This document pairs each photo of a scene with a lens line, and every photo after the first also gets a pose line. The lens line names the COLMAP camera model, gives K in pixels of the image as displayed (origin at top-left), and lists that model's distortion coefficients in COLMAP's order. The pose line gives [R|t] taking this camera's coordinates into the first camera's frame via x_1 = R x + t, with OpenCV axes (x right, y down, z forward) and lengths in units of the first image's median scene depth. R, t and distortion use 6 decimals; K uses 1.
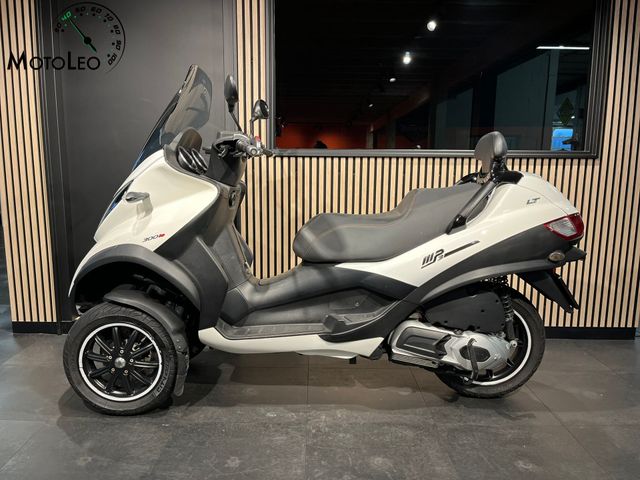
lens RADIAL K [[488.1, 0, 307.6], [0, 488.1, 241.2], [0, 0, 1]] dist [0.087862, -0.136593]
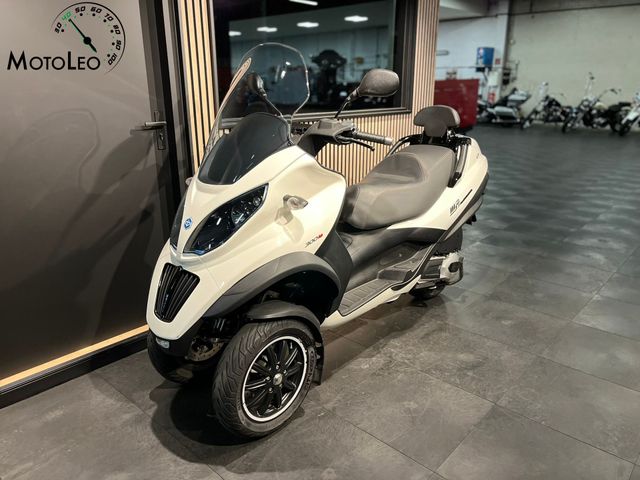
lens RADIAL K [[488.1, 0, 307.6], [0, 488.1, 241.2], [0, 0, 1]] dist [0.087862, -0.136593]
pose [[0.675985, -0.234384, 0.698647, -0.924855], [0.125506, 0.970837, 0.204263, -0.188724], [-0.726149, -0.050394, 0.685688, 0.332165]]
